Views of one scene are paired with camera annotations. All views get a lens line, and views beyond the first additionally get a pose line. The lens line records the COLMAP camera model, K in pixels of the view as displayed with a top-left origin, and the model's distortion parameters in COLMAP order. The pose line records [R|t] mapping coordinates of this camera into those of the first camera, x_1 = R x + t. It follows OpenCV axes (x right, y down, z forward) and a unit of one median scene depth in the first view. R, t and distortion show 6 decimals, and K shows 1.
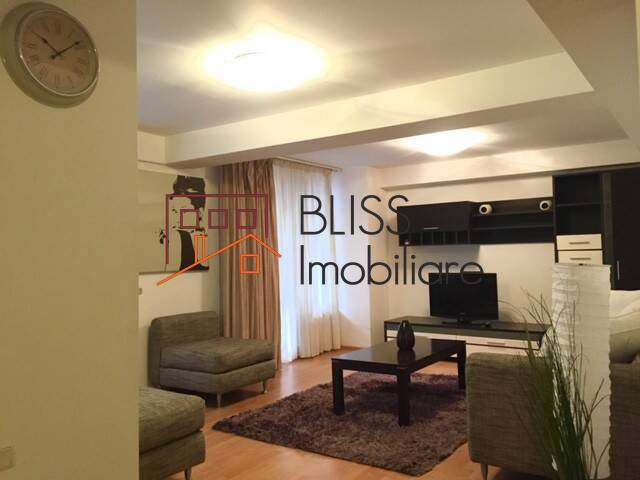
lens RADIAL K [[551.2, 0, 320.0], [0, 551.2, 240.0], [0, 0, 1]] dist [0.091354, -0.108736]
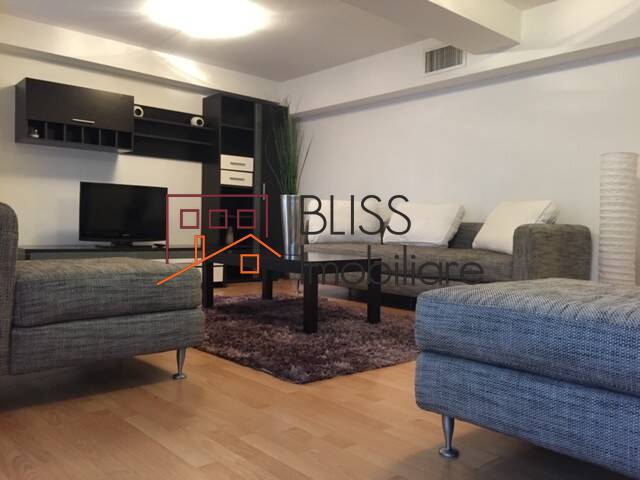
lens RADIAL K [[551.2, 0, 320.0], [0, 551.2, 240.0], [0, 0, 1]] dist [0.091354, -0.108736]
pose [[0.232593, 0.001766, 0.972573, -0.509939], [-0.055082, 0.998417, 0.011360, 0.126000], [-0.971013, -0.056213, 0.232322, 0.585228]]
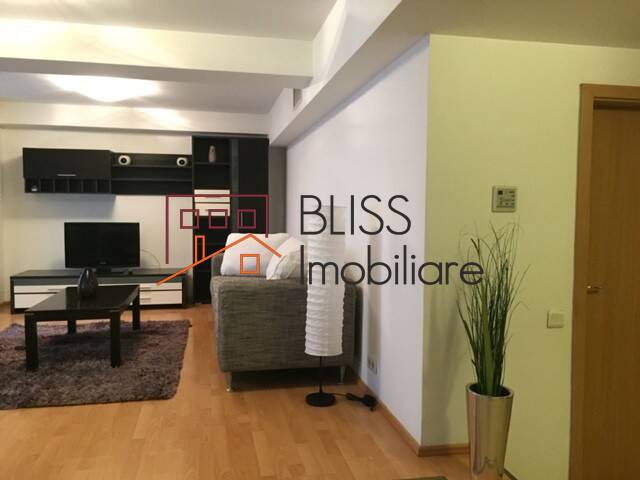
lens RADIAL K [[551.2, 0, 320.0], [0, 551.2, 240.0], [0, 0, 1]] dist [0.091354, -0.108736]
pose [[0.692718, -0.013396, 0.721084, -0.215211], [-0.039757, 0.997598, 0.056726, 0.020499], [-0.720112, -0.067963, 0.690521, 0.028783]]
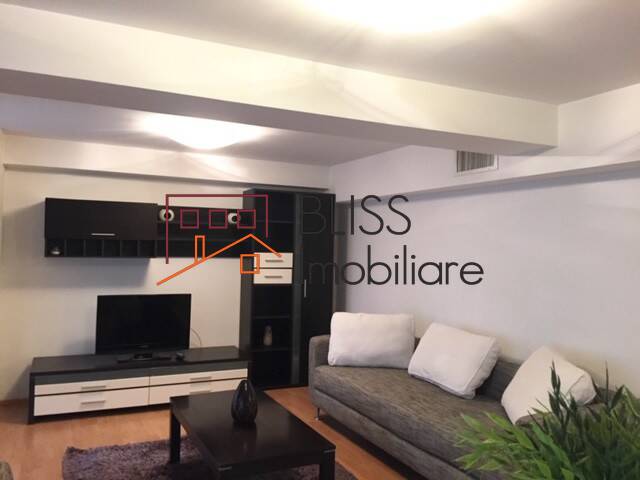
lens RADIAL K [[551.2, 0, 320.0], [0, 551.2, 240.0], [0, 0, 1]] dist [0.091354, -0.108736]
pose [[0.495429, 0.041863, 0.867639, -0.338557], [-0.058173, 0.998195, -0.014944, -0.021856], [-0.866699, -0.043070, 0.496969, 0.437234]]
